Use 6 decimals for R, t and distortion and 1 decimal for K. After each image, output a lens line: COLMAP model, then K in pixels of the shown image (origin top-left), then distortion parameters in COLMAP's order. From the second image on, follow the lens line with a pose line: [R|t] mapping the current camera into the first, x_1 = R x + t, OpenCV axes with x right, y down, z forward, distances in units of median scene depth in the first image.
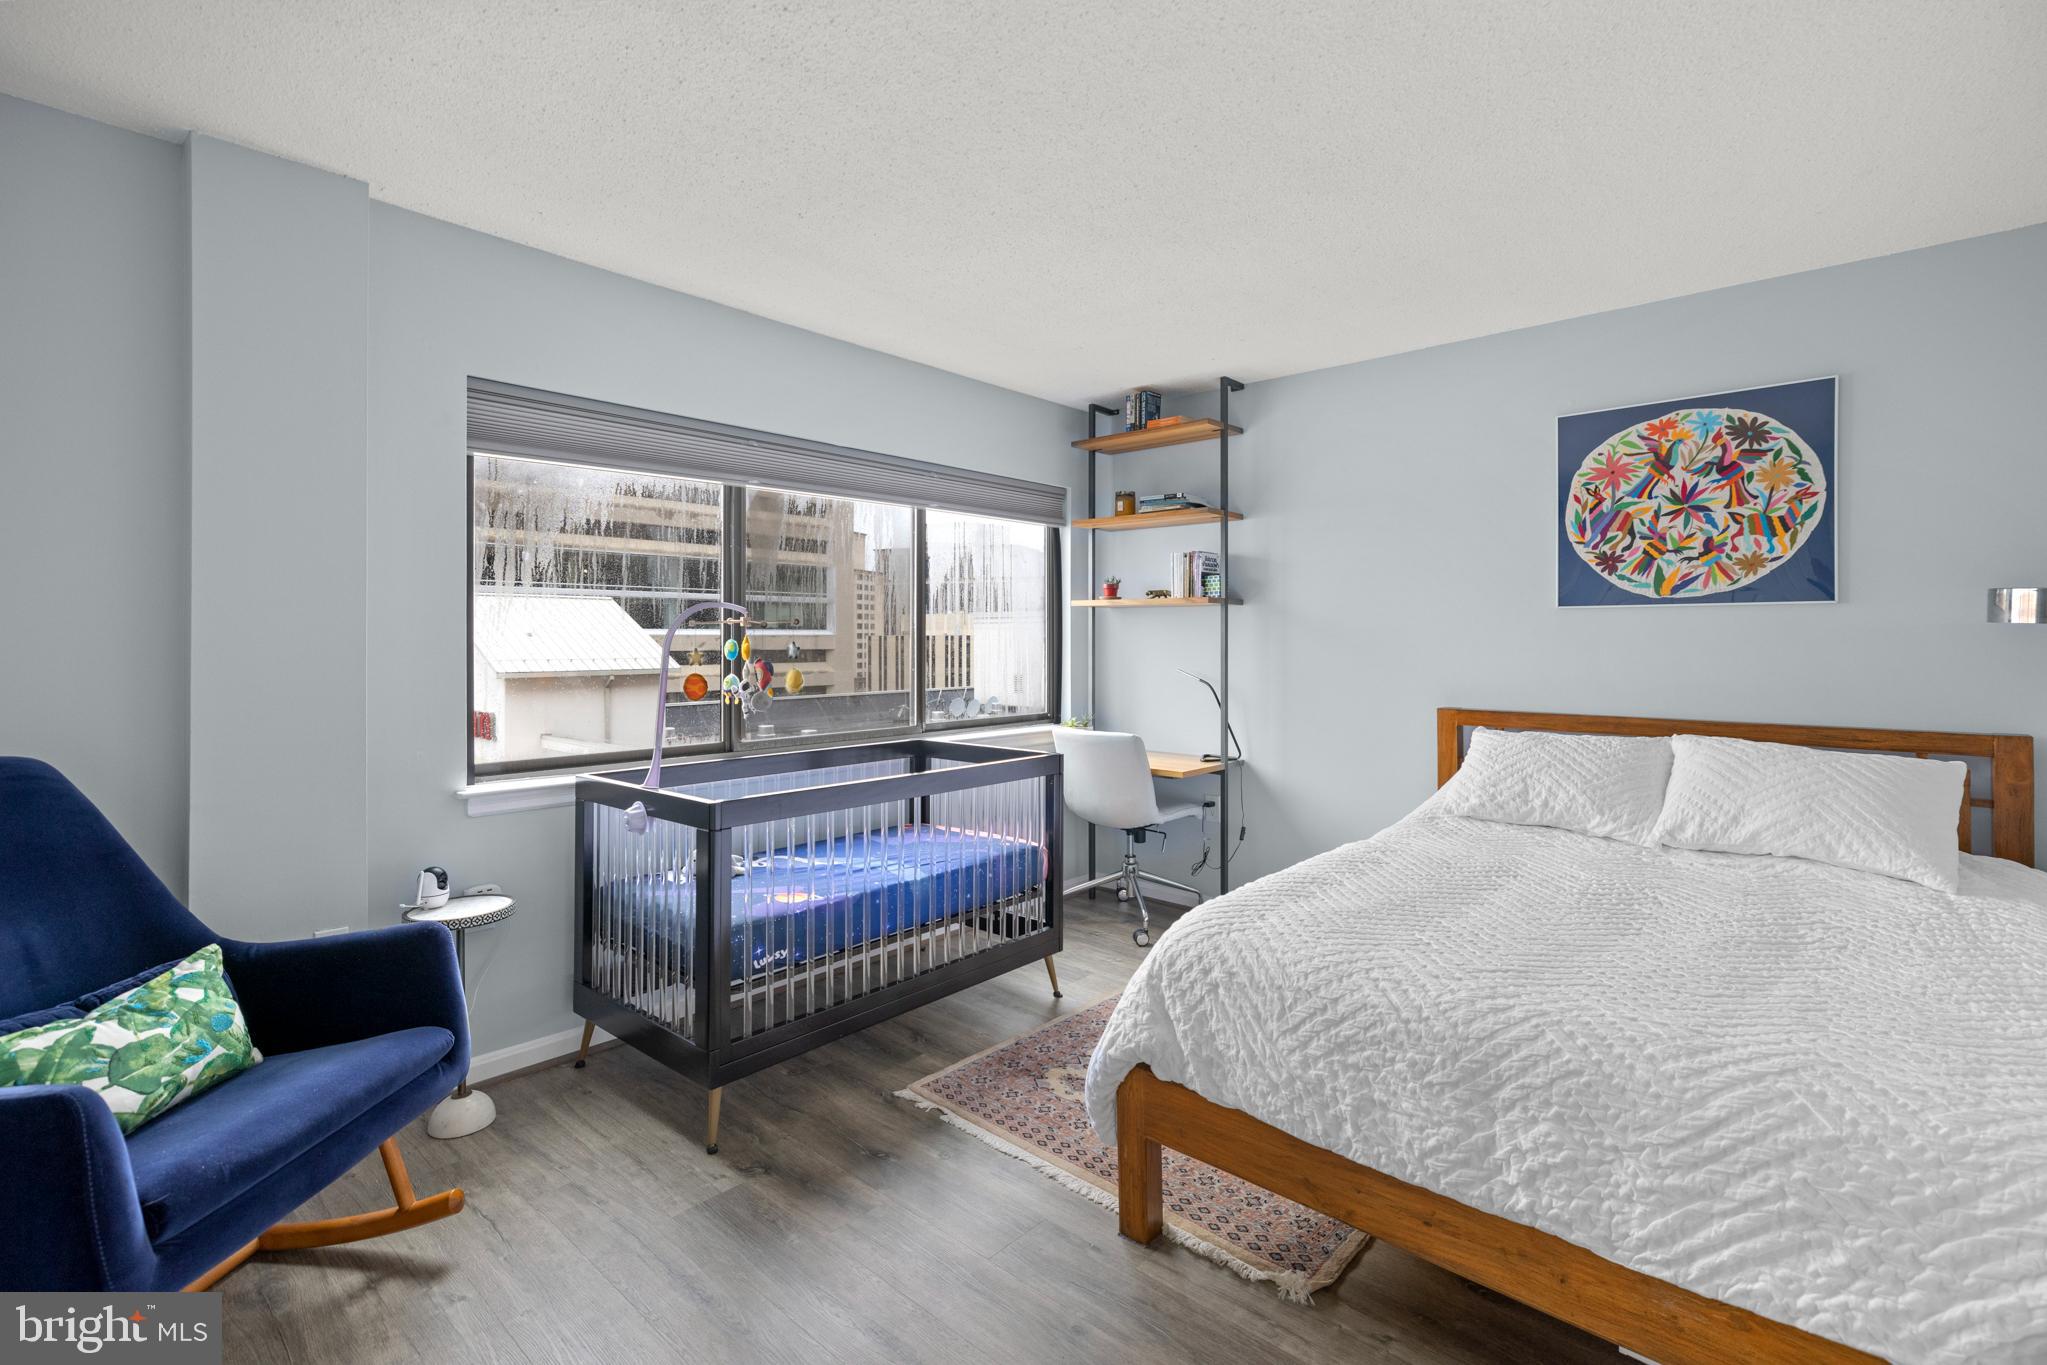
lens RADIAL K [[888.2, 0, 1025.2], [0, 888.2, 635.2], [0, 0, 1]] dist [0.000048, 0.000098]
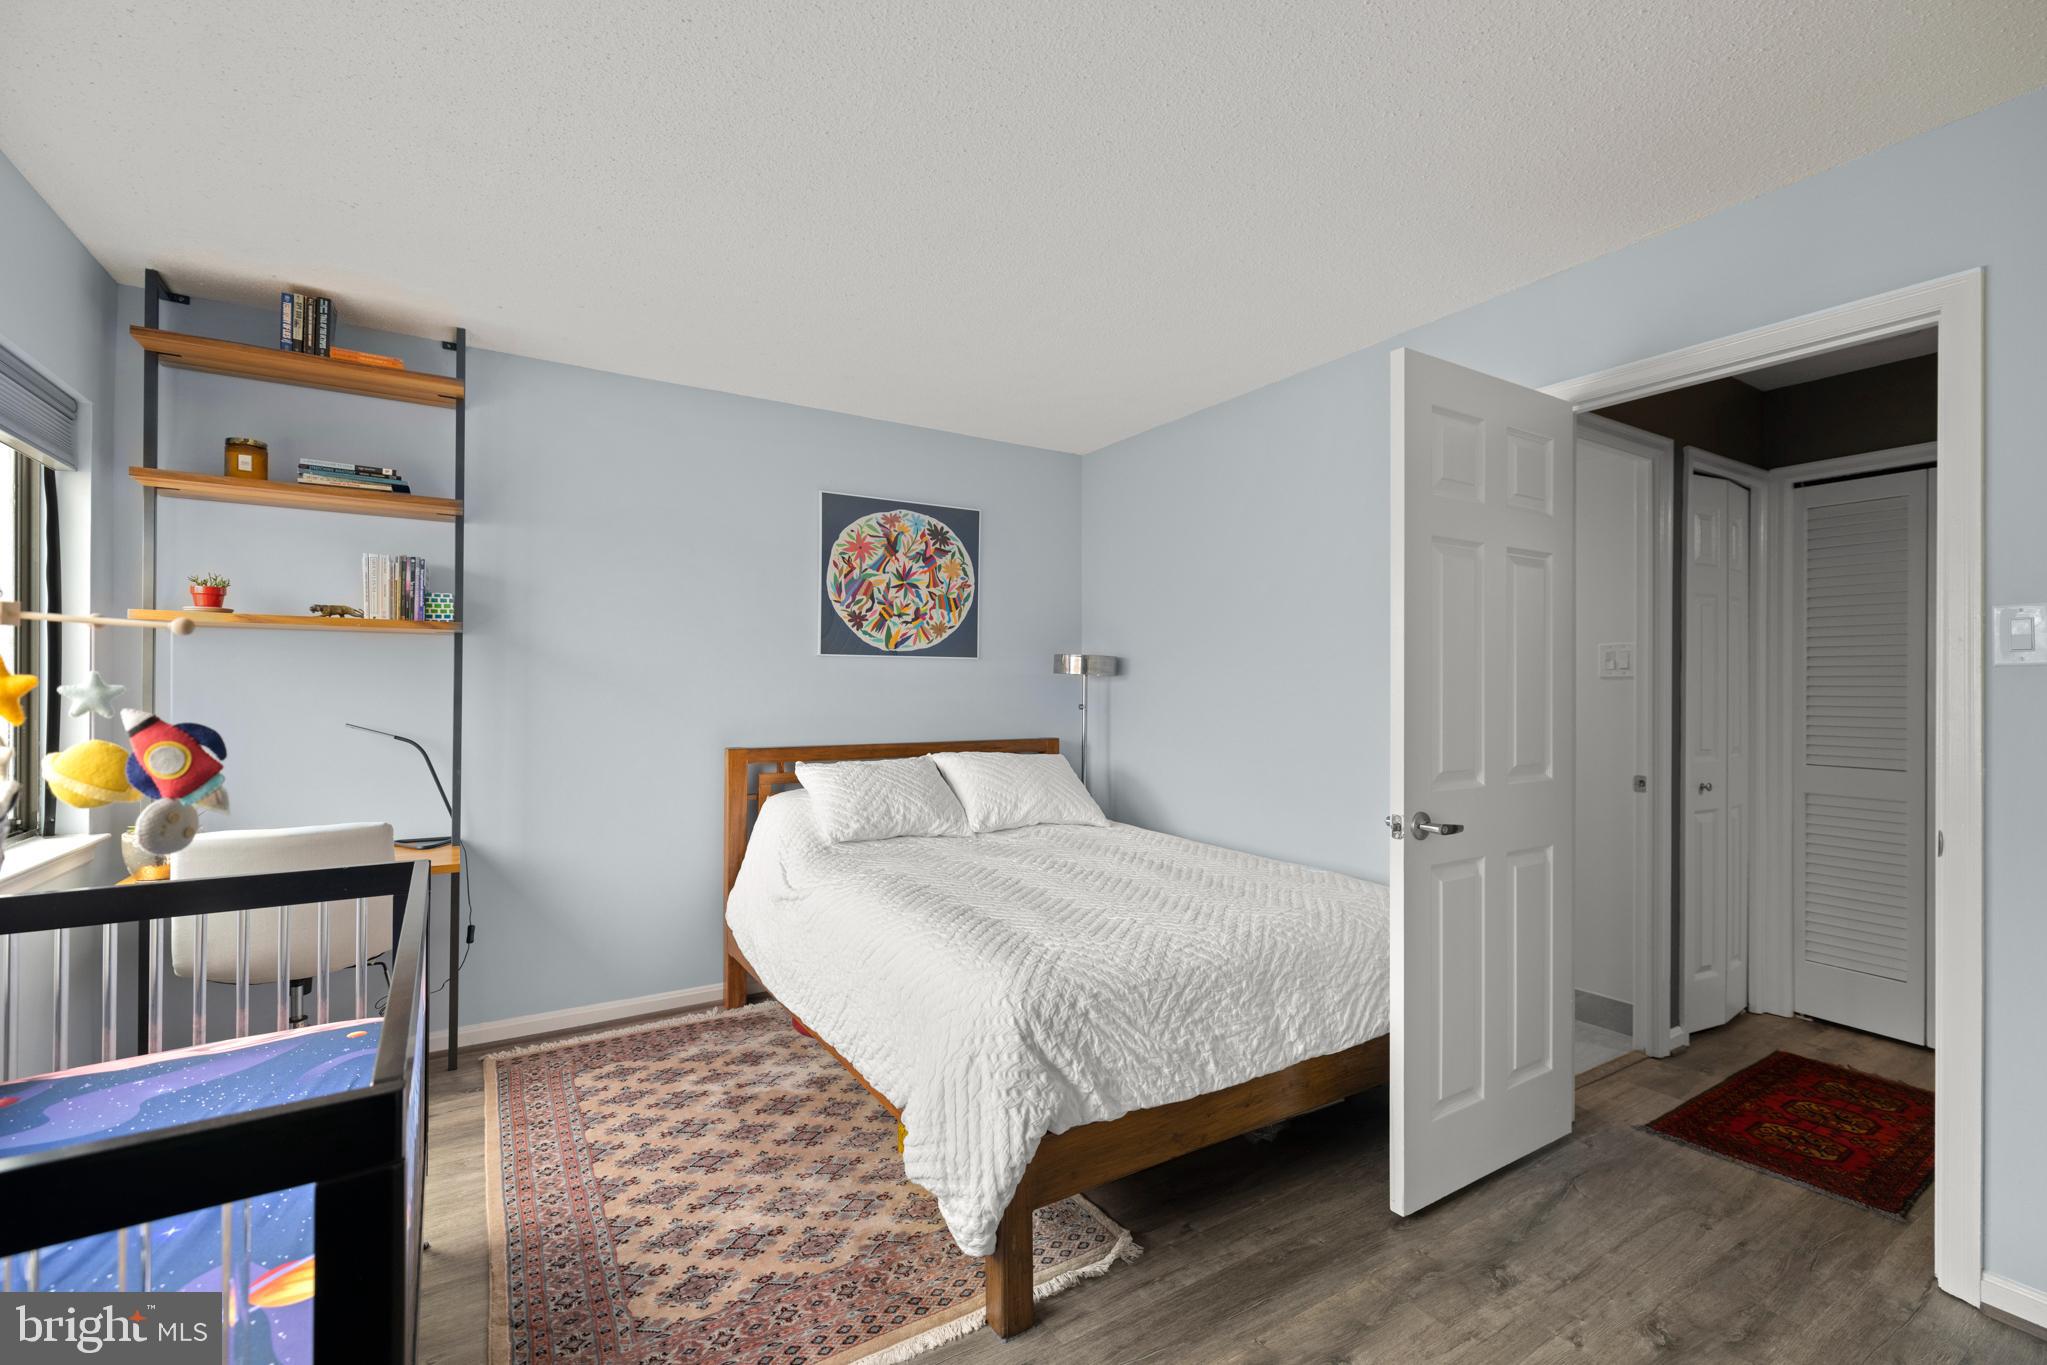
lens RADIAL K [[880.7, 0, 988.8], [0, 880.7, 686.4], [0, 0, 1]] dist [0.001417, -0.000381]
pose [[0.305305, 0.002874, 0.952250, -0.477579], [-0.007593, 0.999971, -0.000584, 0.010057], [-0.952224, -0.007052, 0.305318, 0.480012]]
